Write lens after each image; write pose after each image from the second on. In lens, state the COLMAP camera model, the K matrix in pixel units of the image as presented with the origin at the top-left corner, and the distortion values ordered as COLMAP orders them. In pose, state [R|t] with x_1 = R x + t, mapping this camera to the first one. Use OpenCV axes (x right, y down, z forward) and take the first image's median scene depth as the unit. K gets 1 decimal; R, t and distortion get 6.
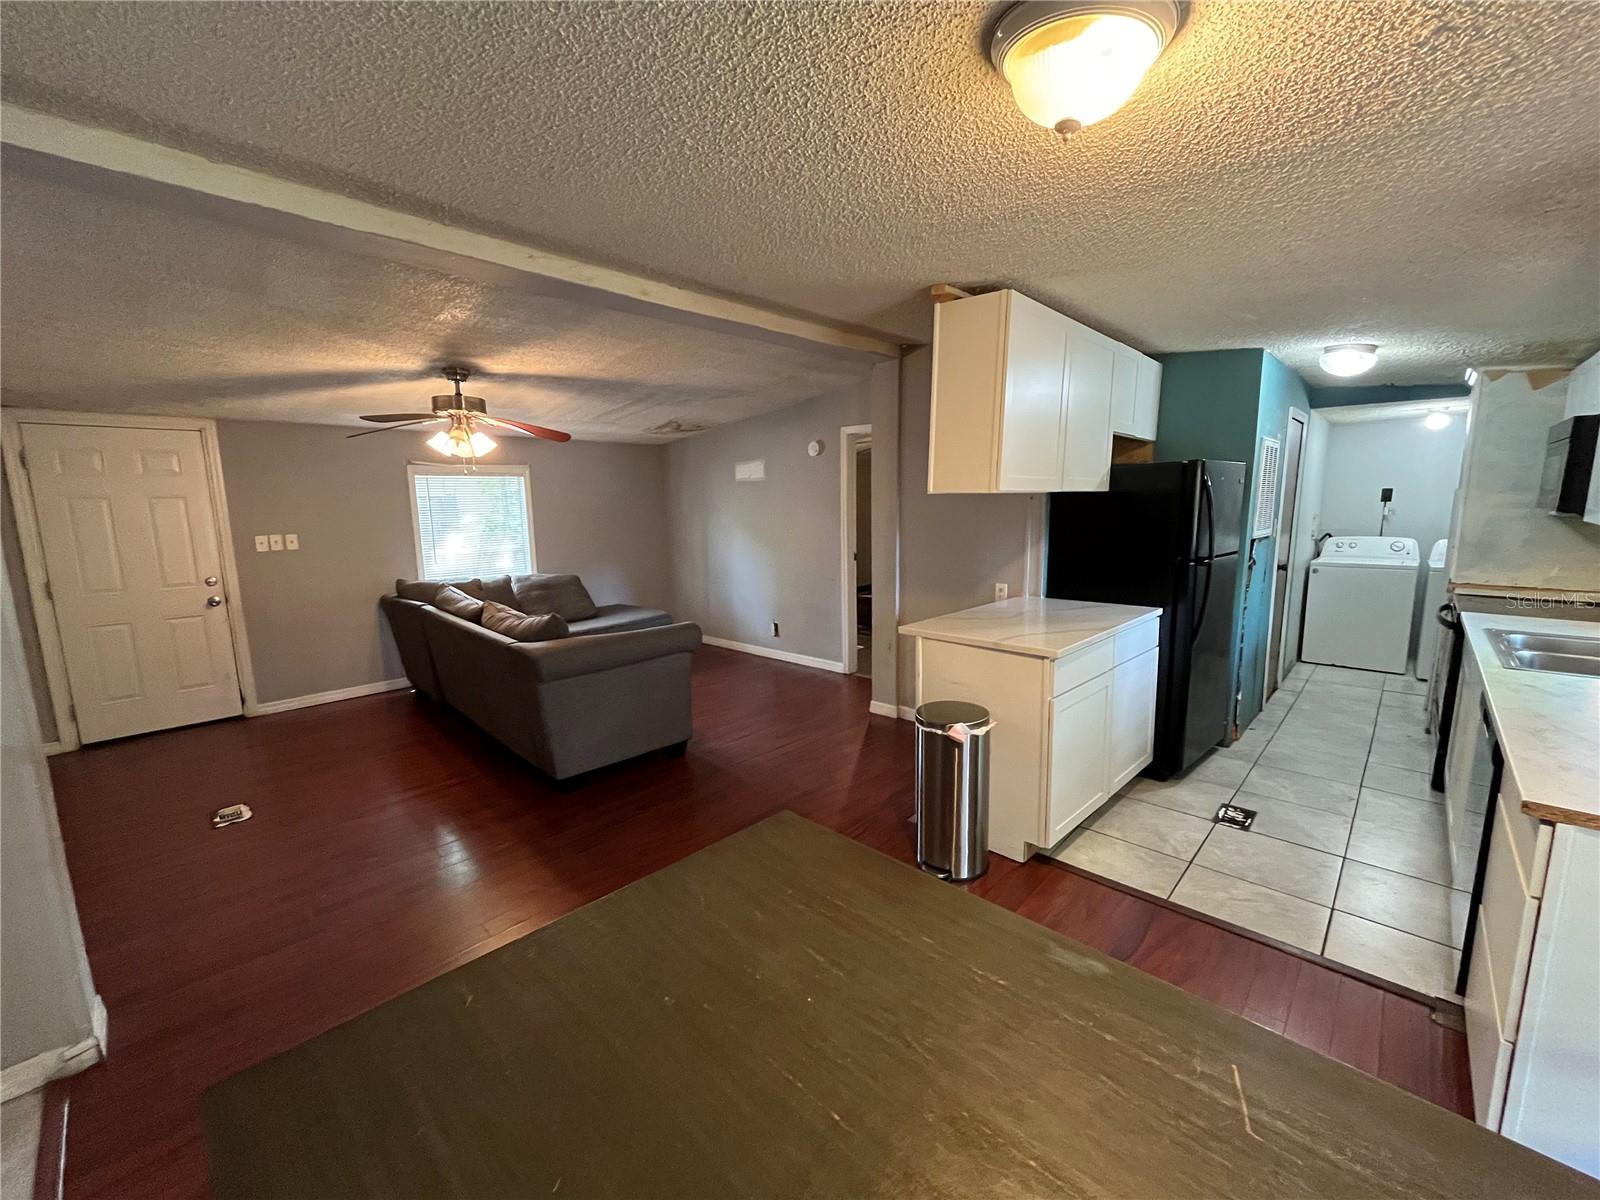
lens RADIAL K [[647.1, 0, 802.8], [0, 647.1, 599.8], [0, 0, 1]] dist [0.000197, -0.000937]
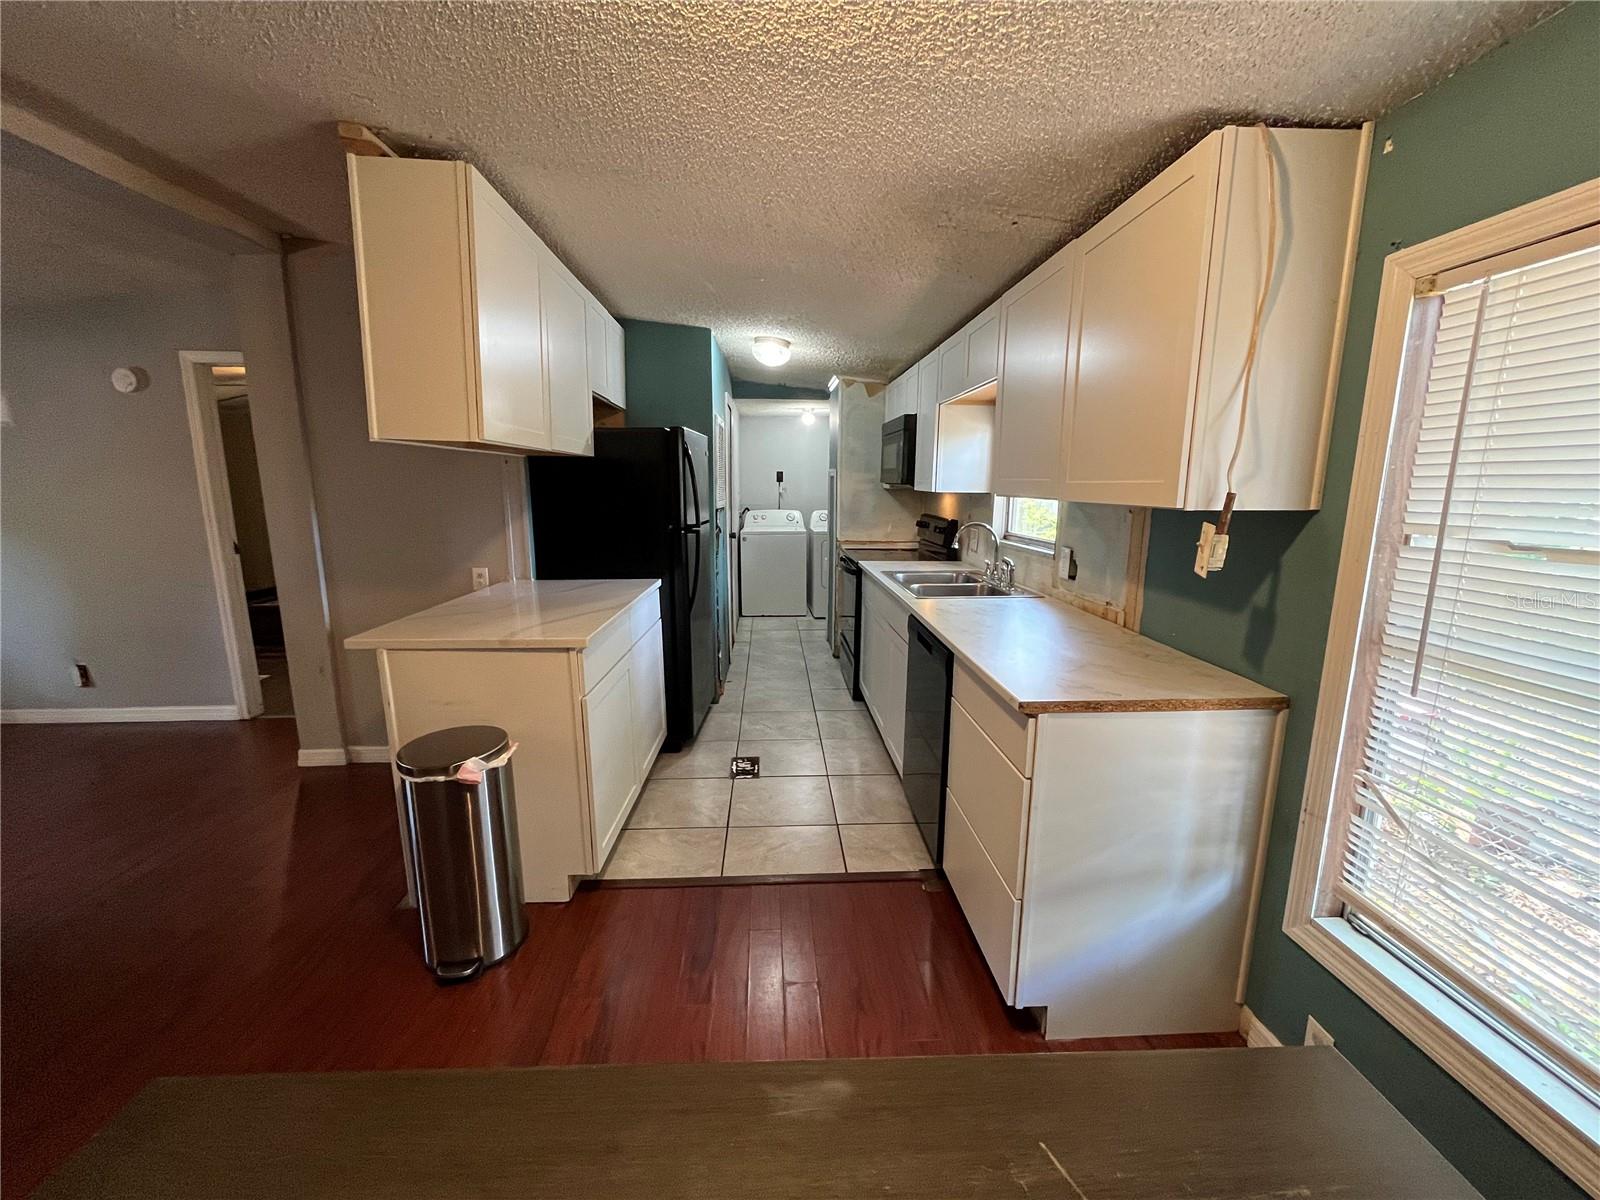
lens RADIAL K [[647.1, 0, 795.8], [0, 647.1, 600.8], [0, 0, 1]] dist [0.000197, -0.000937]
pose [[0.695201, -0.112508, 0.709956, 0.000491], [0.096381, 0.993346, 0.063040, 0.003073], [-0.712325, 0.024601, 0.701418, 0.147884]]
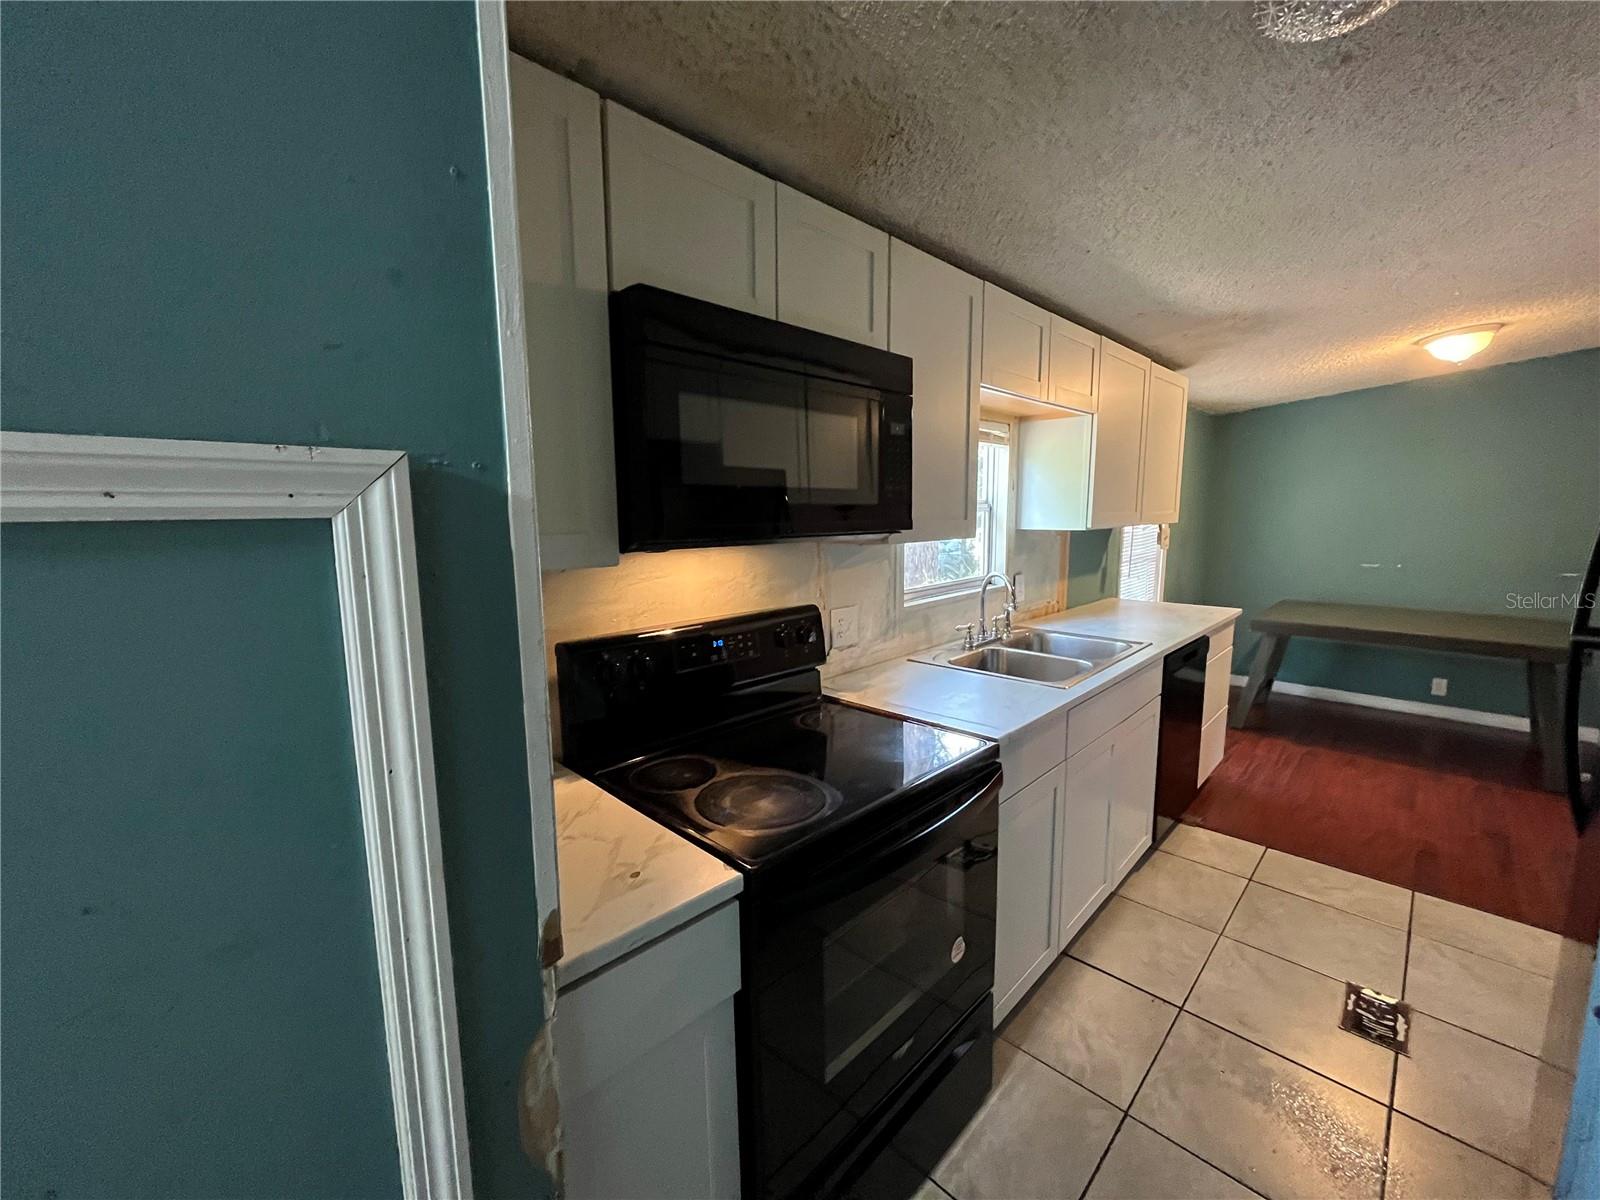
lens RADIAL K [[647.1, 0, 806.9], [0, 647.1, 586.7], [0, 0, 1]] dist [0.000197, -0.000937]
pose [[-0.999452, 0.025120, 0.021552, 0.932482], [0.030016, 0.962292, 0.270359, -0.183805], [-0.013948, 0.270858, -0.962518, 1.173301]]
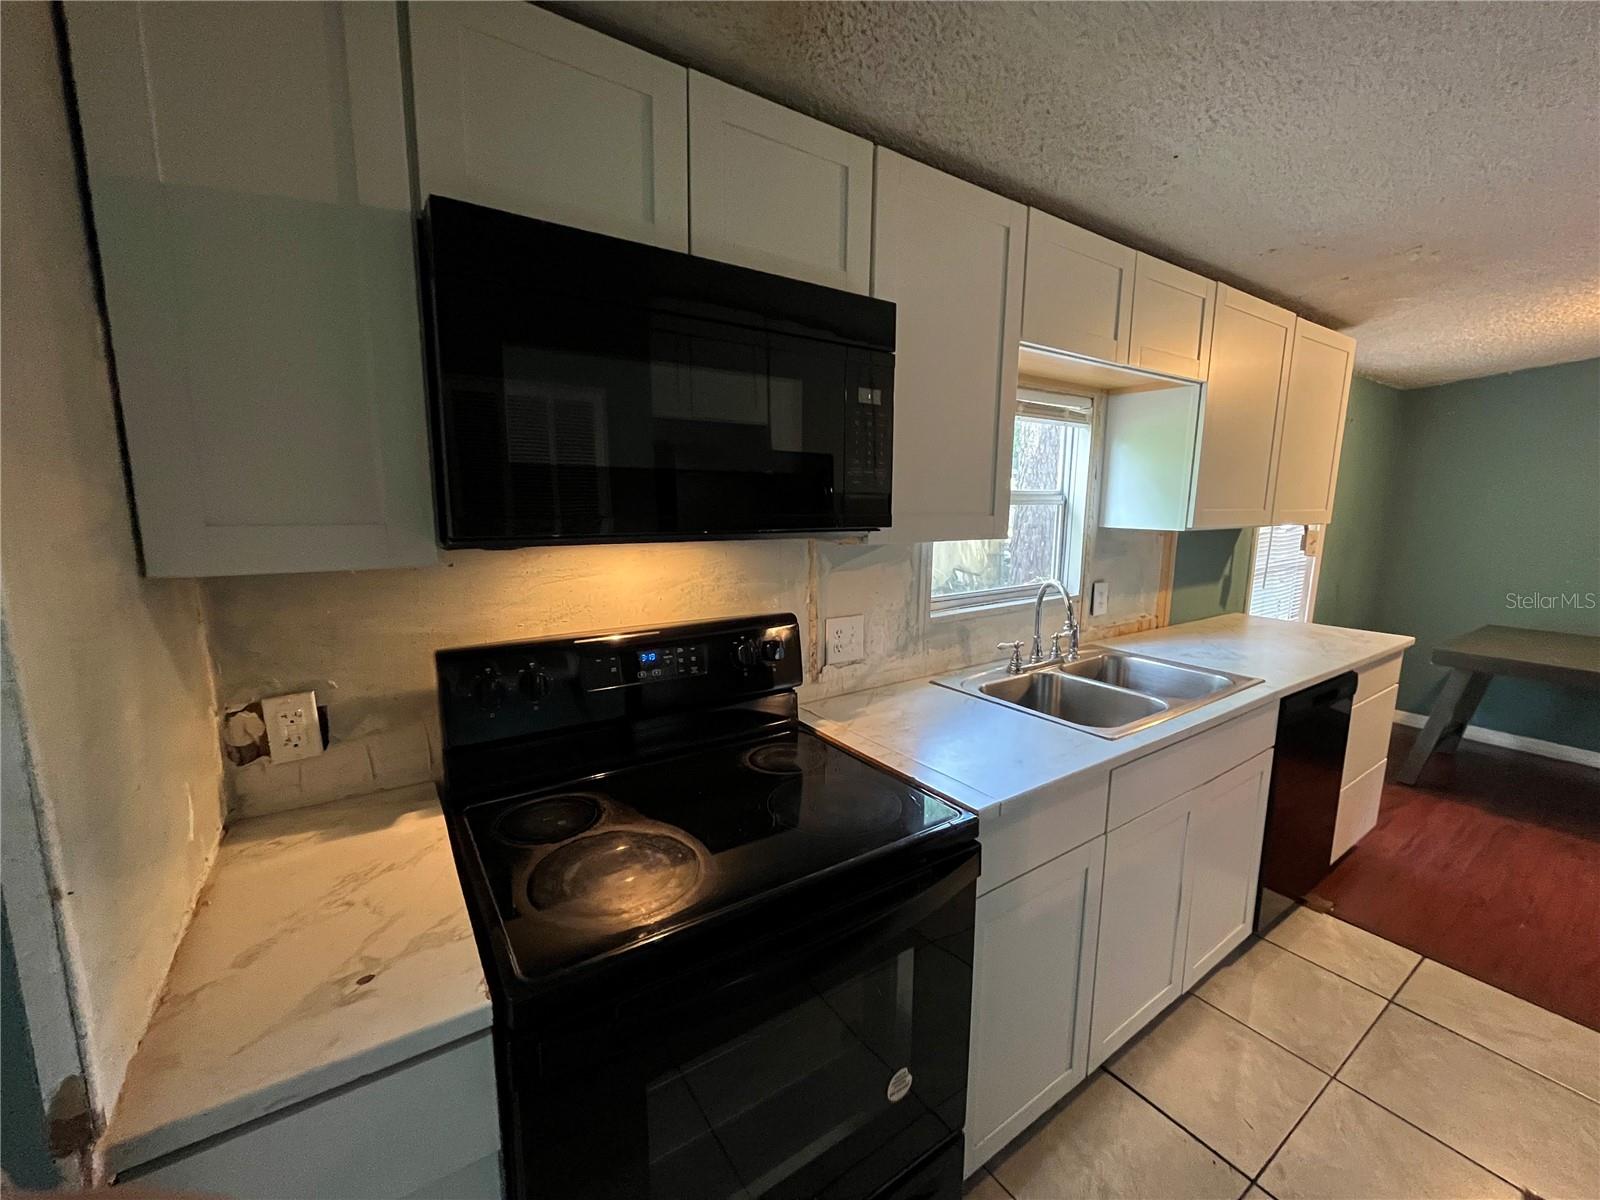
lens RADIAL K [[647.1, 0, 805.9], [0, 647.1, 590.8], [0, 0, 1]] dist [0.000197, -0.000937]
pose [[-0.977176, -0.018766, 0.211599, 0.843069], [0.043411, 0.957430, 0.285383, -0.167875], [-0.207947, 0.288055, -0.934763, 1.080278]]
